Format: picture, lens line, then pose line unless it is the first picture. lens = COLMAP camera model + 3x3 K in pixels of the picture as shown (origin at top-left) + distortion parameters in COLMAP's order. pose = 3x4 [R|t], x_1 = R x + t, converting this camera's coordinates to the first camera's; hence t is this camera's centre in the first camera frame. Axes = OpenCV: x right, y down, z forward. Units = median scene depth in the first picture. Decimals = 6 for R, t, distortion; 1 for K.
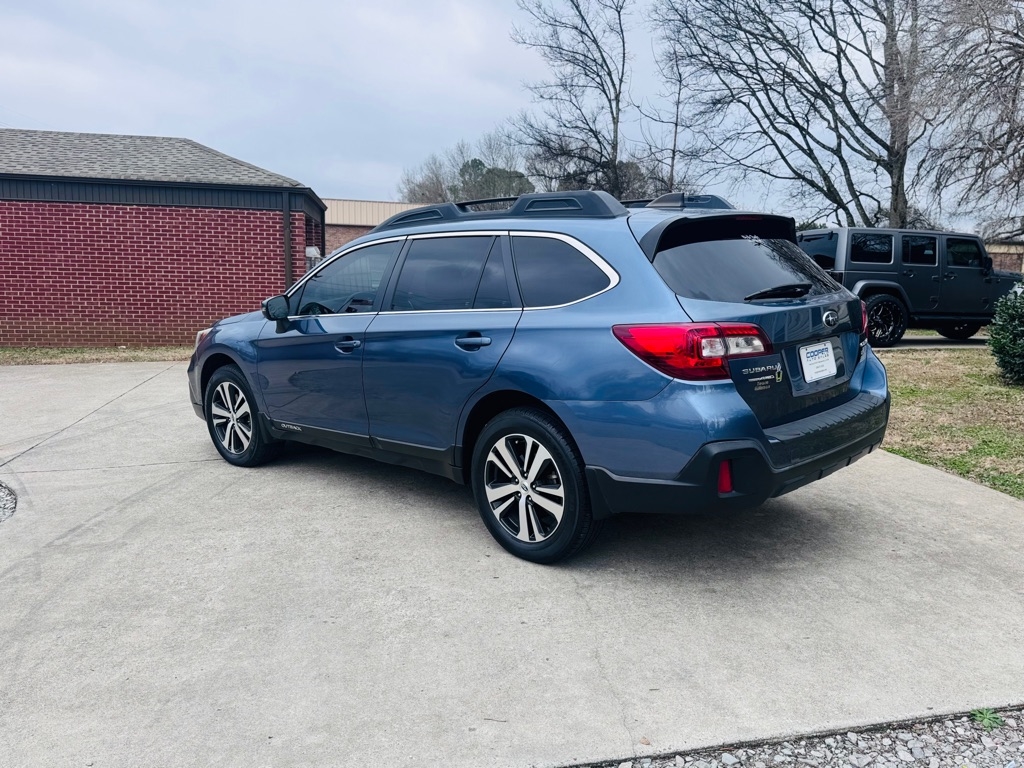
lens RADIAL K [[816.6, 0, 510.6], [0, 816.6, 388.4], [0, 0, 1]] dist [0.080729, -0.111194]
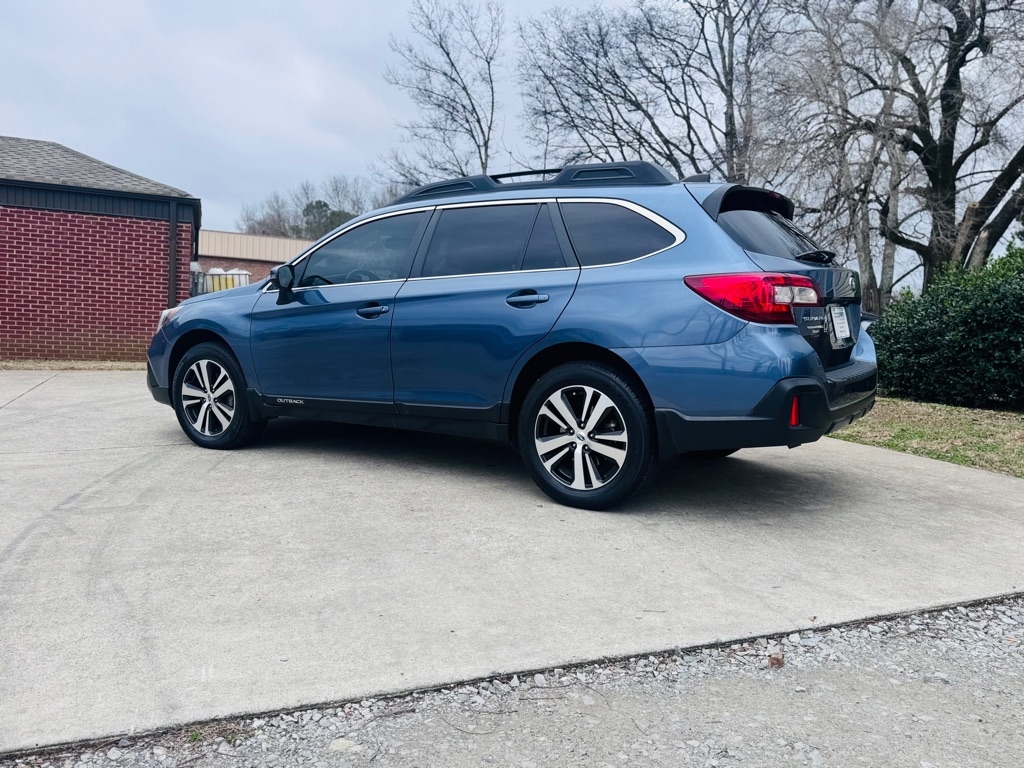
lens RADIAL K [[816.6, 0, 510.6], [0, 816.6, 388.4], [0, 0, 1]] dist [0.080729, -0.111194]
pose [[0.980280, 0.016406, 0.196931, -0.184348], [-0.004621, 0.998178, -0.060153, 0.081050], [-0.197559, 0.058056, 0.978570, -0.005077]]
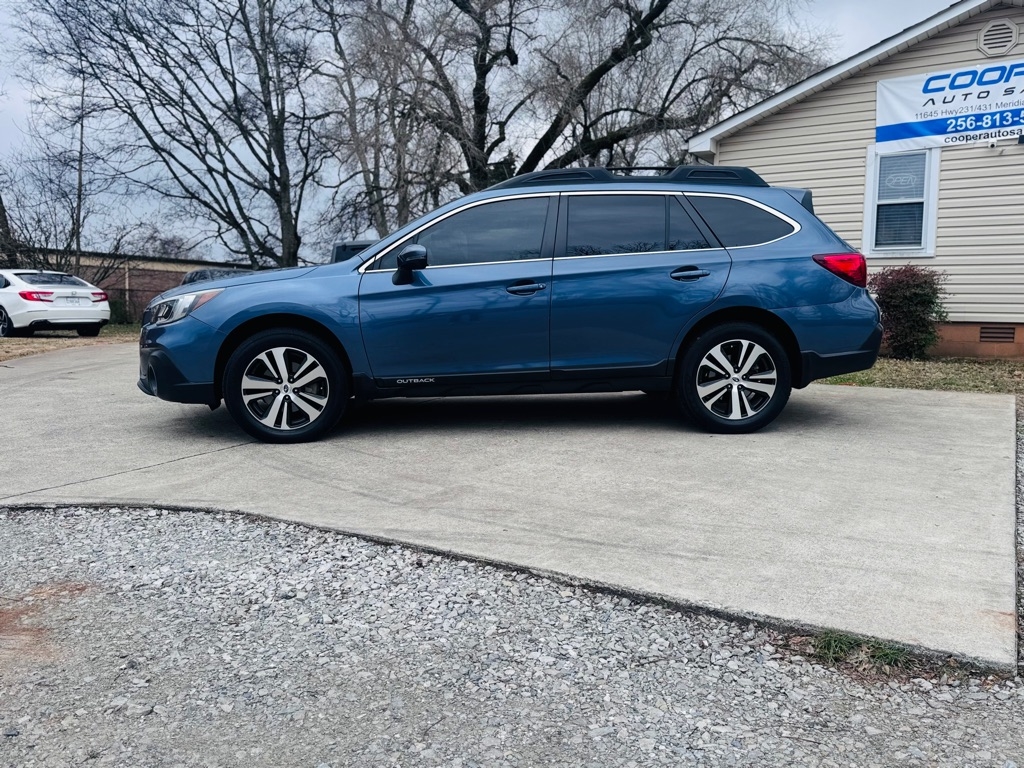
lens RADIAL K [[816.6, 0, 510.6], [0, 816.6, 388.4], [0, 0, 1]] dist [0.080729, -0.111194]
pose [[0.670628, -0.083530, 0.737076, -0.826945], [0.110573, 0.993795, 0.012019, 0.051745], [-0.733507, 0.073441, 0.675703, 0.233939]]
